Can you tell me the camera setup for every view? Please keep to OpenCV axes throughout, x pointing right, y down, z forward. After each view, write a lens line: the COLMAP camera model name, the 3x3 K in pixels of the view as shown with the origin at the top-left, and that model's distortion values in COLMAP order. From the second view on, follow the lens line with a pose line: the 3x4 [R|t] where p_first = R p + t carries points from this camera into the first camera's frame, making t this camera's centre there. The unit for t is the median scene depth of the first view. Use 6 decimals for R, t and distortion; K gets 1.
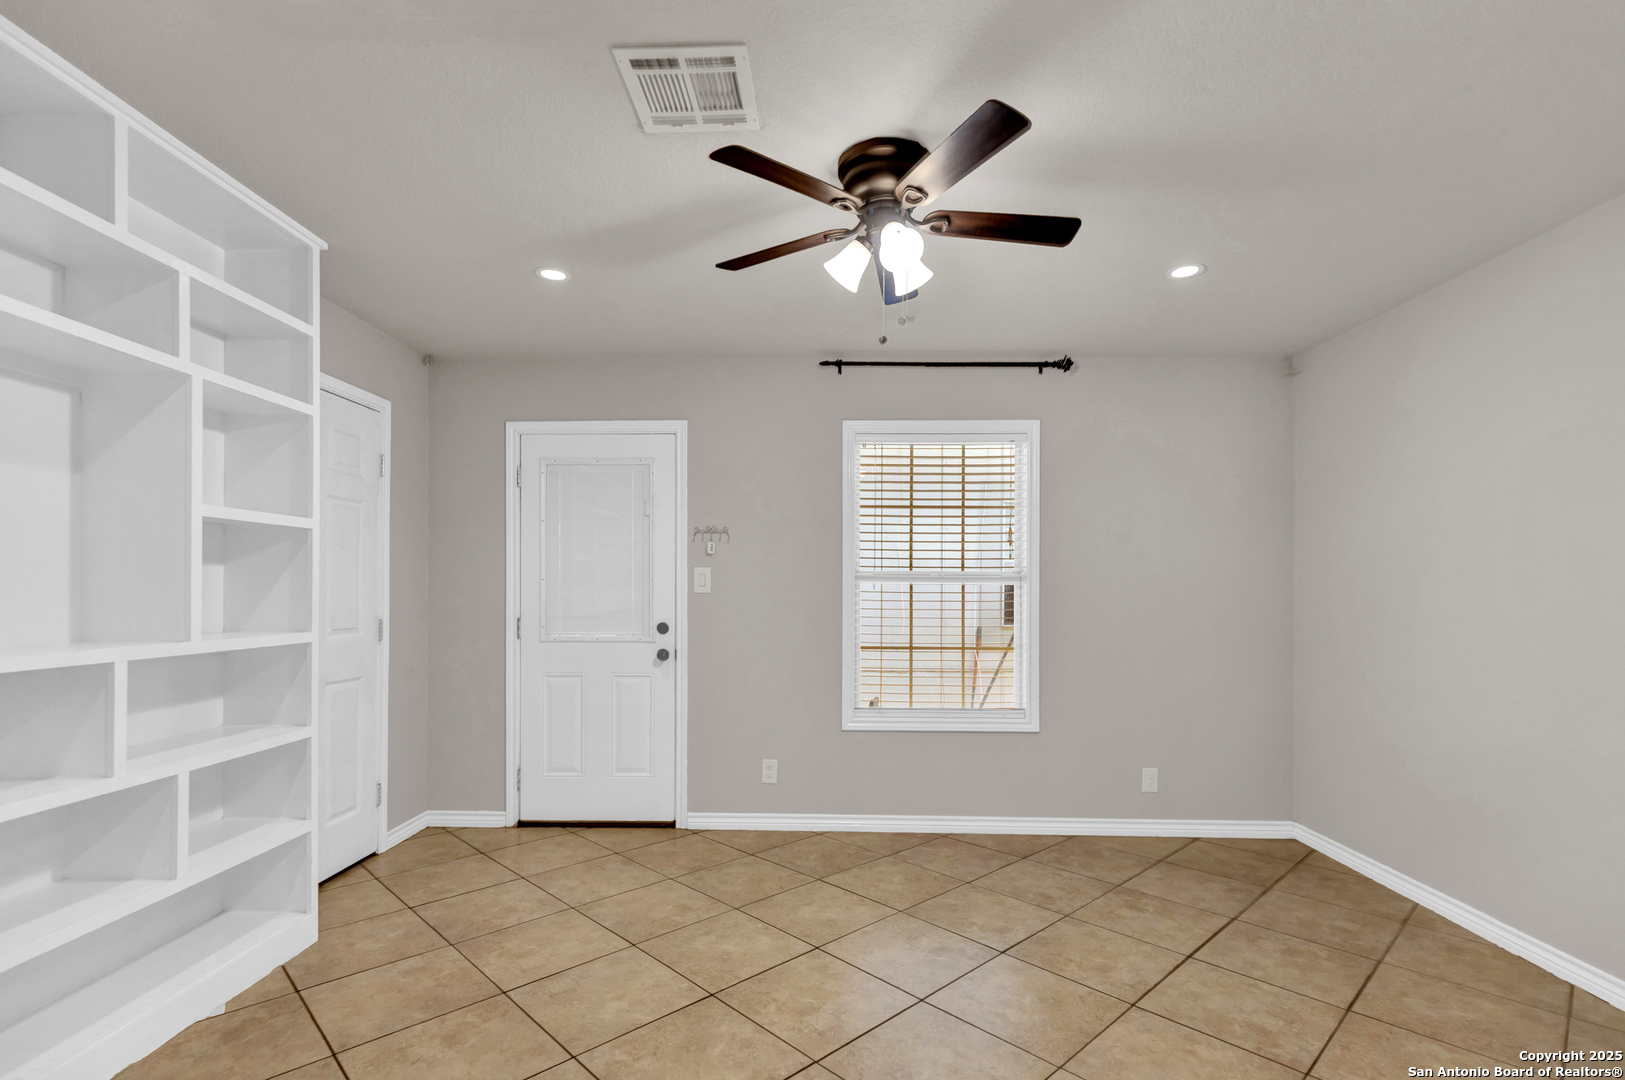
lens RADIAL K [[748.0, 0, 812.6], [0, 748.0, 590.1], [0, 0, 1]] dist [0.003675, -0.000171]
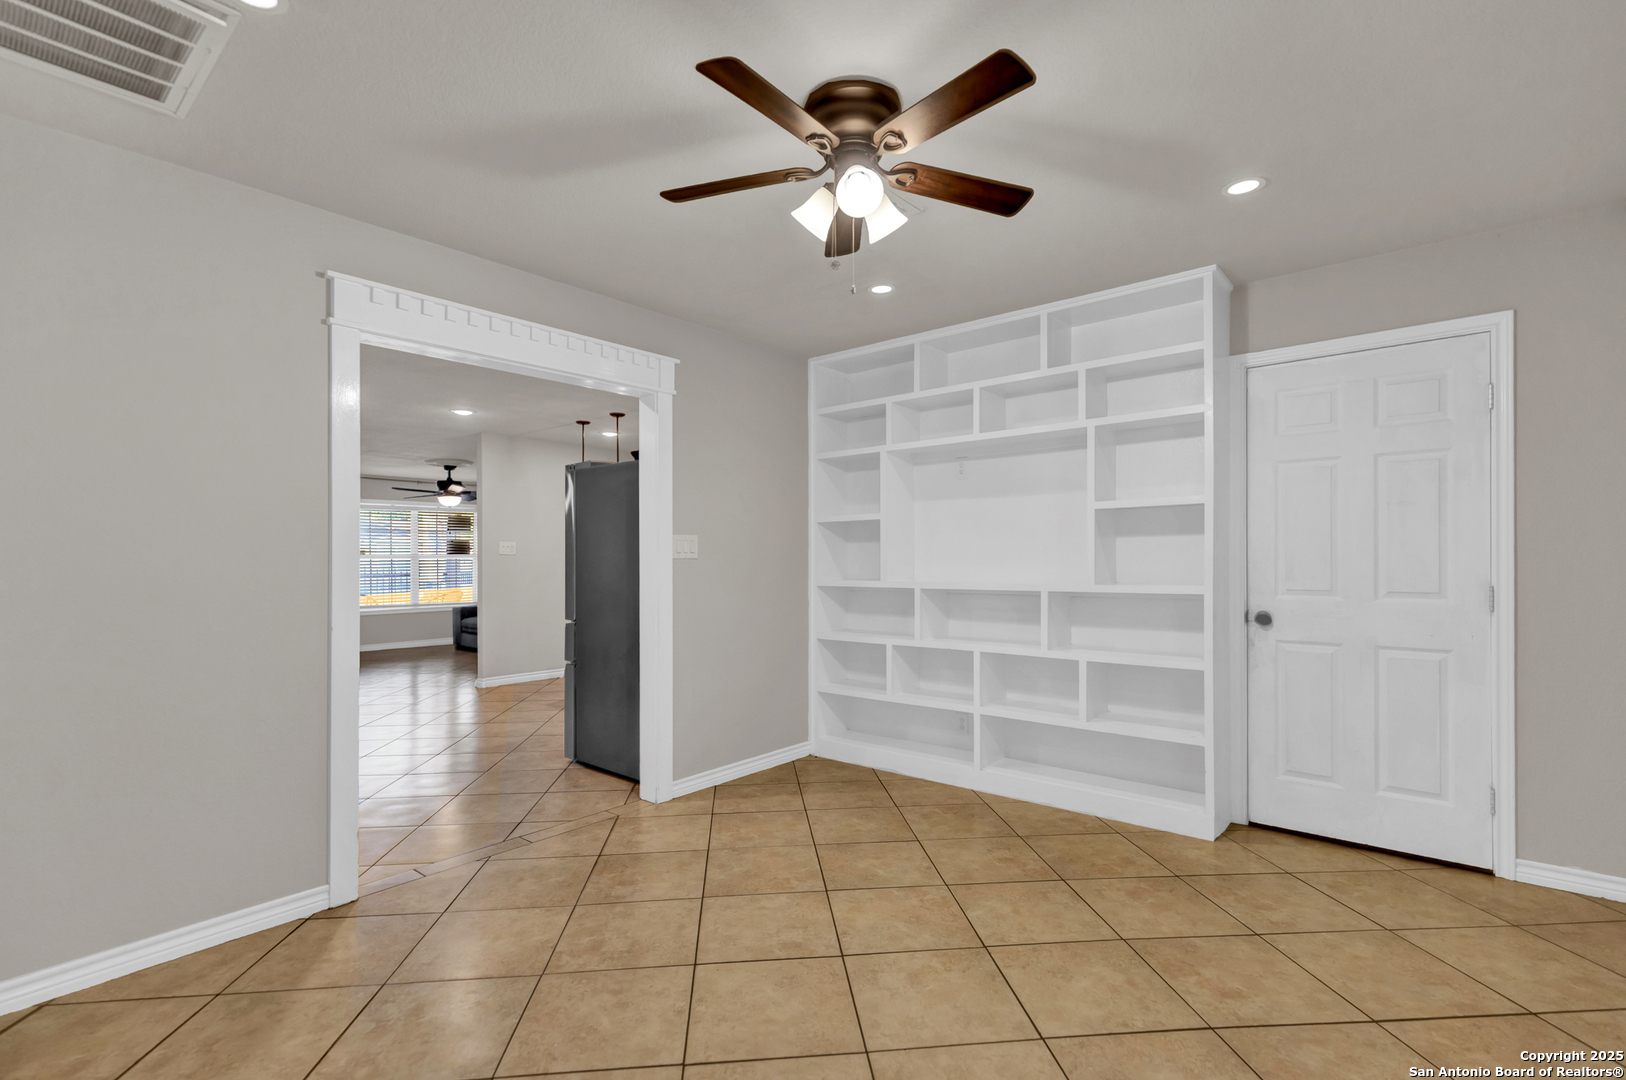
lens RADIAL K [[760.9, 0, 810.5], [0, 760.9, 552.3], [0, 0, 1]] dist [0.001470, -0.000420]
pose [[-0.631357, -0.010066, -0.775427, 0.488983], [0.004062, 0.999859, -0.016287, 0.012345], [0.775481, -0.013433, -0.631227, 0.877385]]
